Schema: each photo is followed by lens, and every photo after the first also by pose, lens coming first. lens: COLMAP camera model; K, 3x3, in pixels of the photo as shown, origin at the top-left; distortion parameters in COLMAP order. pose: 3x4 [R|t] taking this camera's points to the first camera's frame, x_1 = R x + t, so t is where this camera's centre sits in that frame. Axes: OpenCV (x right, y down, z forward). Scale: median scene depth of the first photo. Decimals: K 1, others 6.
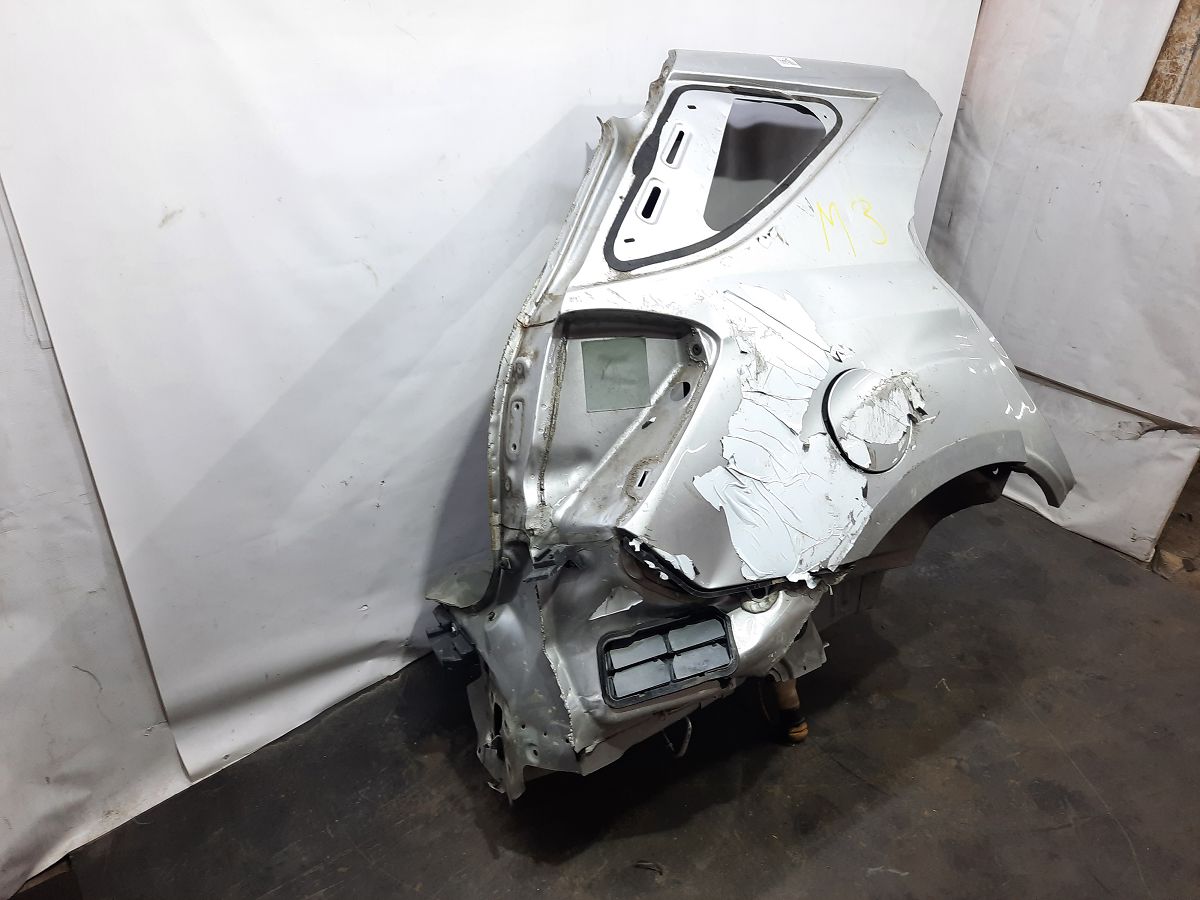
lens RADIAL K [[870.5, 0, 597.0], [0, 870.5, 452.1], [0, 0, 1]] dist [0.064923, -0.062571]
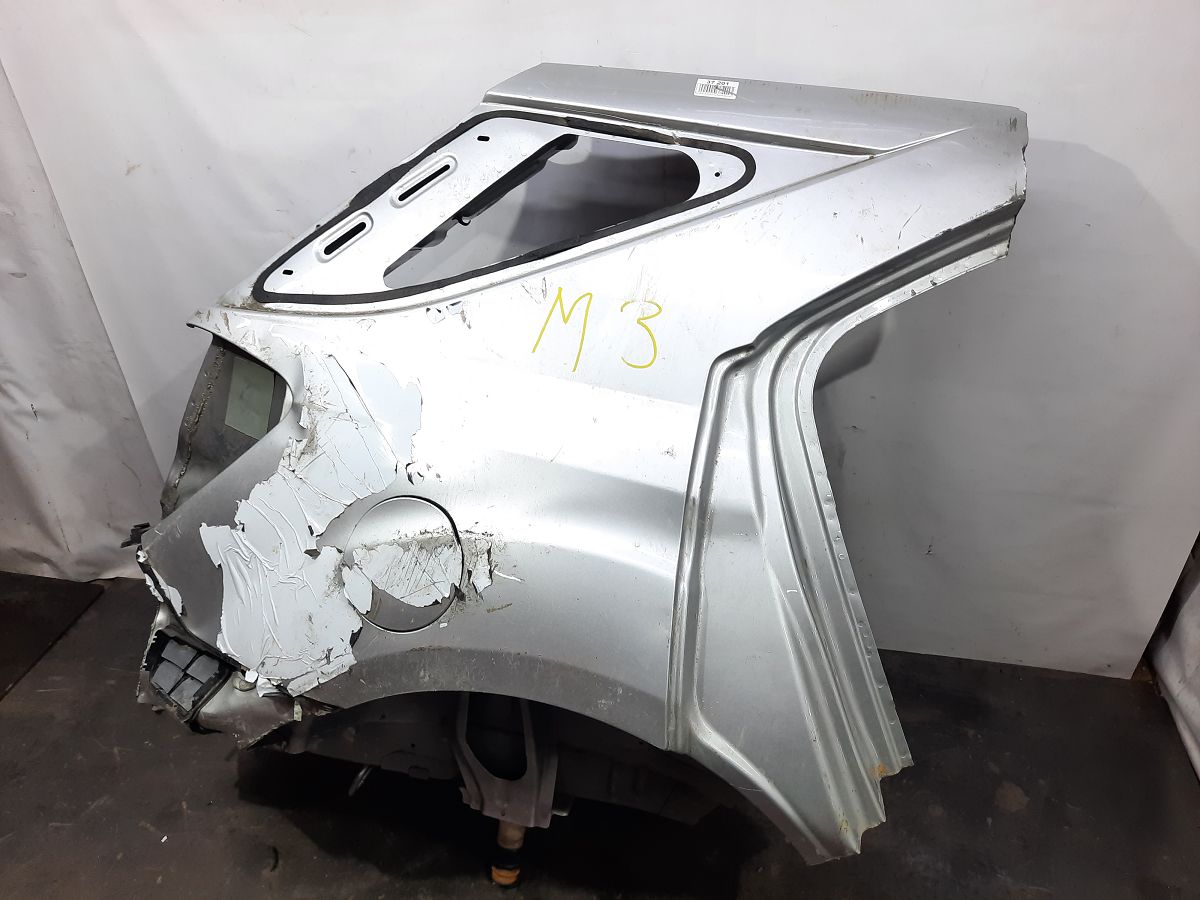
lens RADIAL K [[870.5, 0, 597.0], [0, 870.5, 452.1], [0, 0, 1]] dist [0.064923, -0.062571]
pose [[0.631692, 0.383667, -0.673621, 0.834616], [-0.325550, 0.919897, 0.218649, -0.328918], [0.703550, 0.081178, 0.705994, 0.500848]]
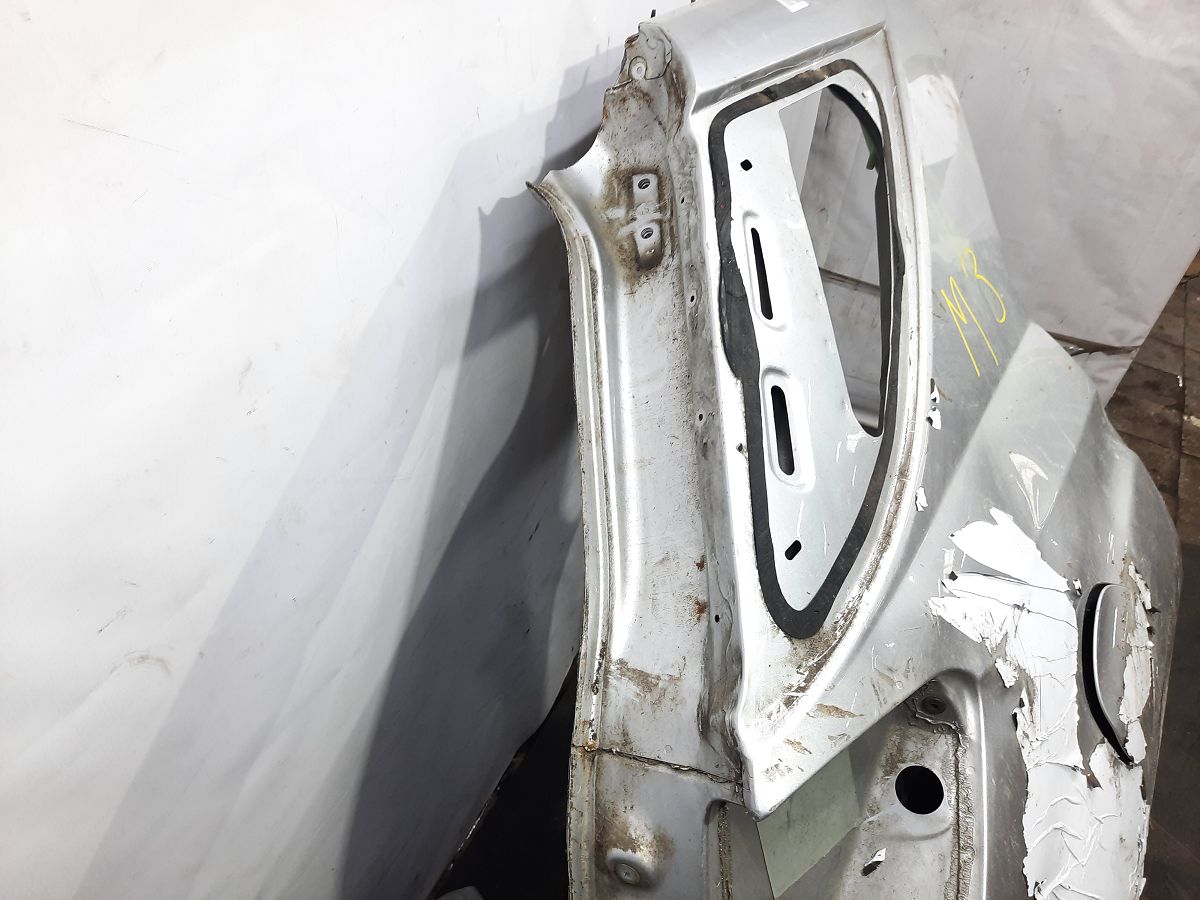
lens RADIAL K [[884.2, 0, 601.2], [0, 884.2, 460.8], [0, 0, 1]] dist [0.048558, -0.051843]
pose [[0.911192, -0.266678, 0.314025, -0.166299], [0.190026, 0.948359, 0.253980, -0.369219], [-0.365539, -0.171752, 0.914813, 0.529972]]
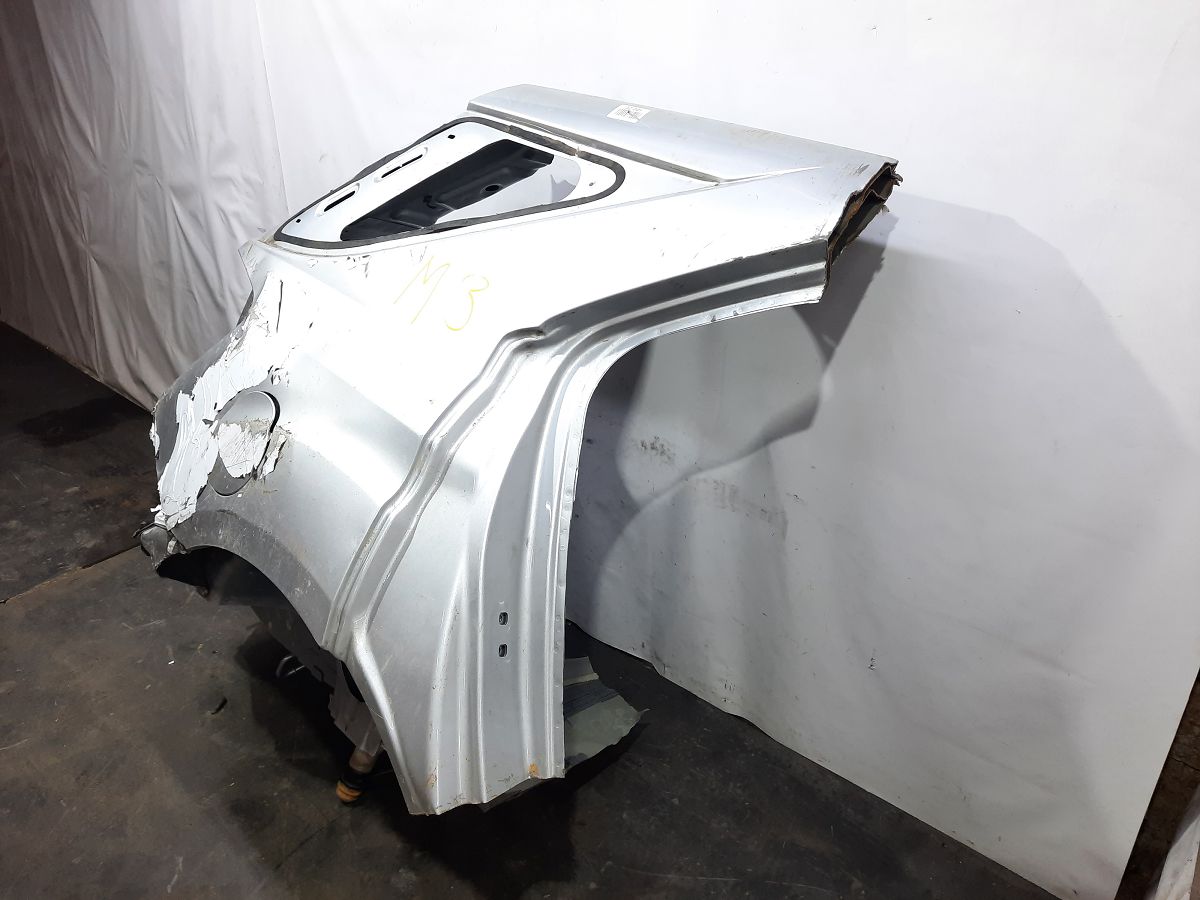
lens RADIAL K [[870.5, 0, 597.0], [0, 870.5, 452.1], [0, 0, 1]] dist [0.064923, -0.062571]
pose [[0.174222, 0.414621, -0.893161, 1.139442], [-0.471278, 0.831515, 0.294076, -0.455470], [0.864606, 0.369692, 0.340270, 0.918198]]
